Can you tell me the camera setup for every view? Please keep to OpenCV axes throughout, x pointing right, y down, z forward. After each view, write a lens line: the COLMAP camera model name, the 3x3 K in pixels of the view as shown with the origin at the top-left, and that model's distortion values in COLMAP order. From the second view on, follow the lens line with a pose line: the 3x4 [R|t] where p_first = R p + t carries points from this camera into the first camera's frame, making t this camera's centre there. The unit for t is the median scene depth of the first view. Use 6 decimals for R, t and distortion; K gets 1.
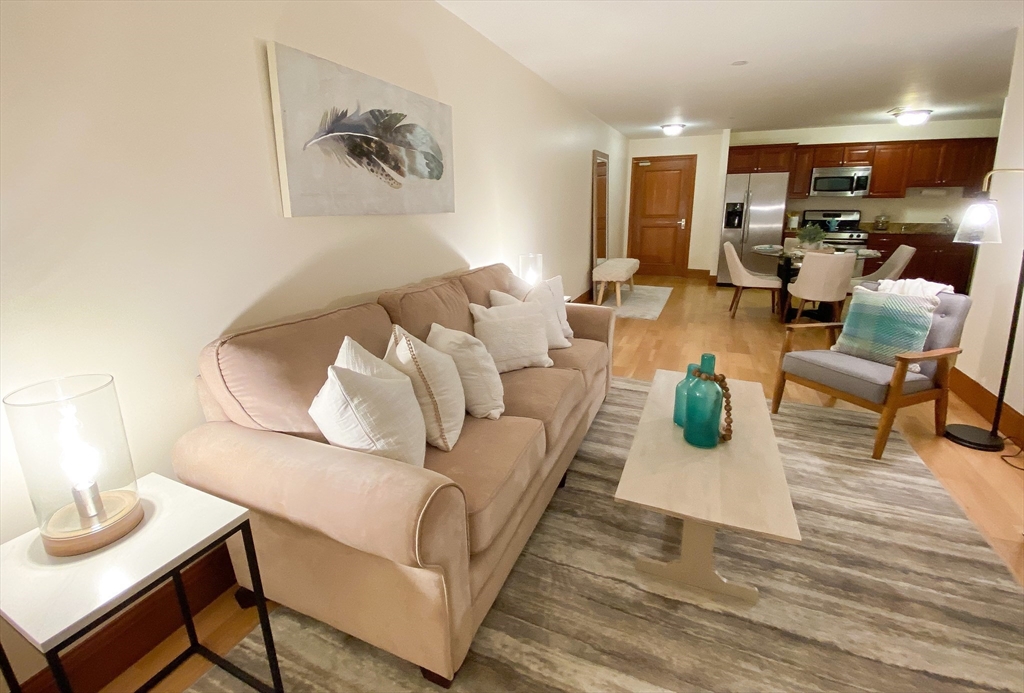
lens RADIAL K [[443.2, 0, 507.7], [0, 443.2, 321.7], [0, 0, 1]] dist [-0.015963, -0.000809]
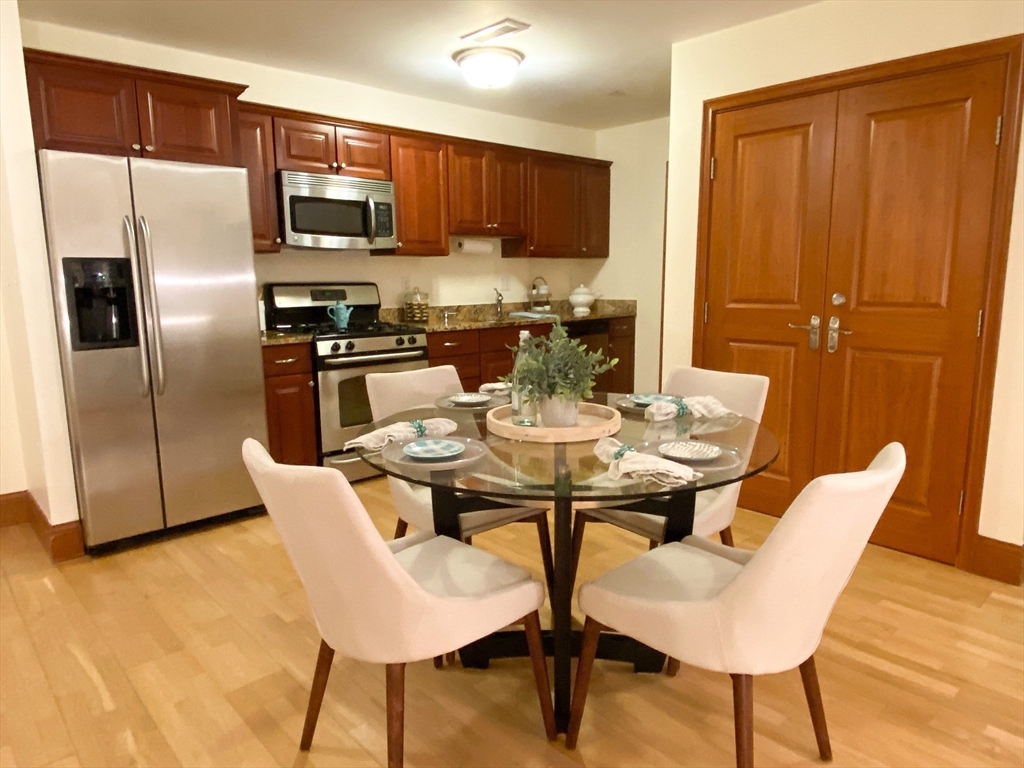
lens RADIAL K [[672.5, 0, 512.0], [0, 672.5, 384.0], [0, 0, 1]] dist [0.108005, -0.117217]
pose [[0.401400, -0.139001, 0.905294, 0.692240], [0.229786, 0.972088, 0.047372, -0.484115], [-0.886609, 0.189009, 0.422137, 1.898782]]
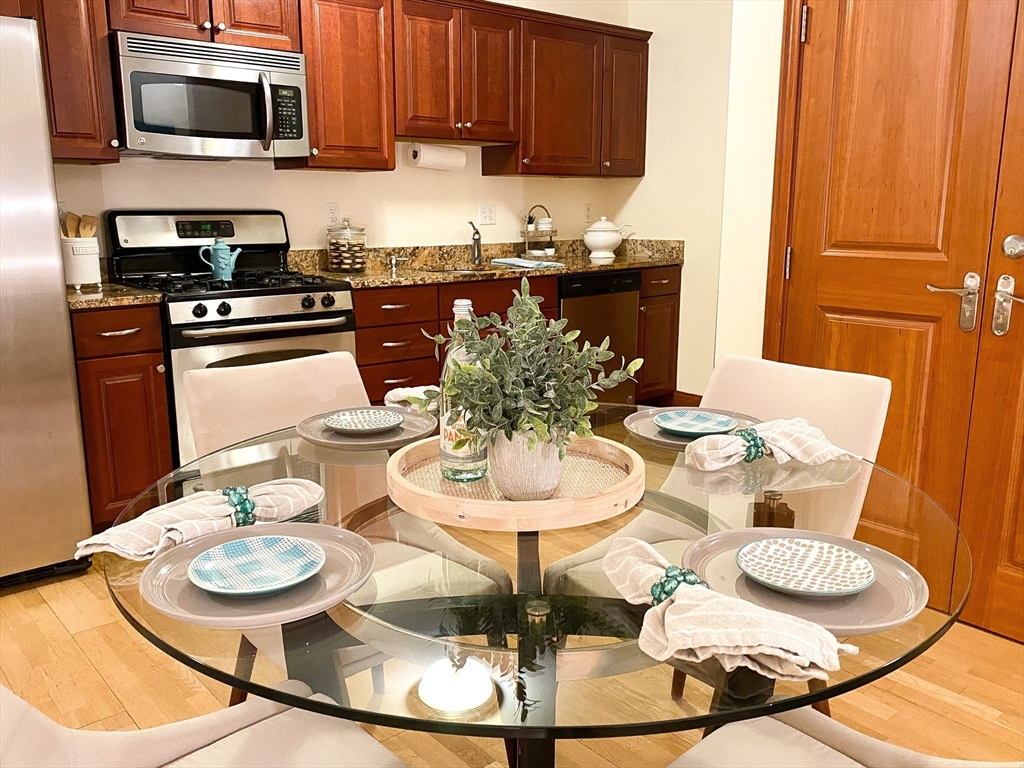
lens RADIAL K [[866.4, 0, 503.7], [0, 866.4, 384.0], [0, 0, 1]] dist [0.075697, -0.130520]
pose [[0.431522, -0.170532, 0.885837, 1.038044], [0.218092, 0.972562, 0.080987, -0.489735], [-0.875343, 0.158246, 0.456874, 1.949908]]
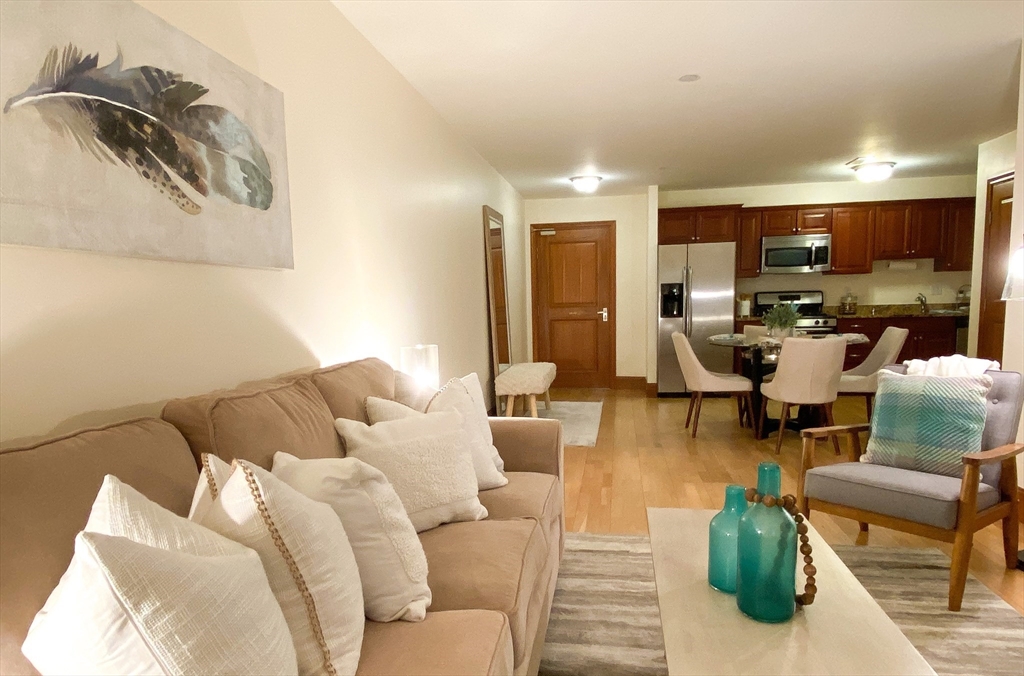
lens RADIAL K [[655.2, 0, 511.0], [0, 655.2, 391.4], [0, 0, 1]] dist [0.023137, -0.041090]
pose [[0.967104, -0.045778, 0.250227, -0.072370], [0.075986, 0.990751, -0.112424, 0.032574], [-0.242766, 0.127740, 0.961638, 0.129628]]
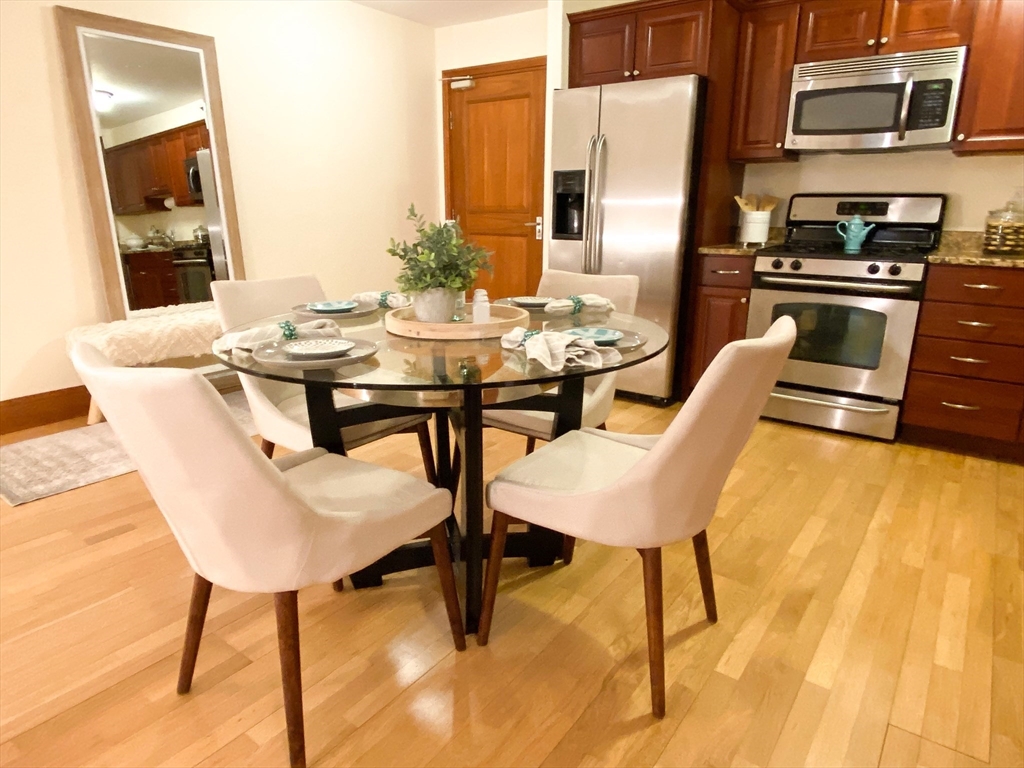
lens RADIAL K [[635.9, 0, 546.0], [0, 635.9, 385.2], [0, 0, 1]] dist [0.003727, -0.023257]
pose [[0.982866, 0.065397, -0.172331, 1.883492], [-0.061605, 0.997728, 0.027270, -0.326395], [0.173722, -0.016186, 0.984662, 1.484118]]
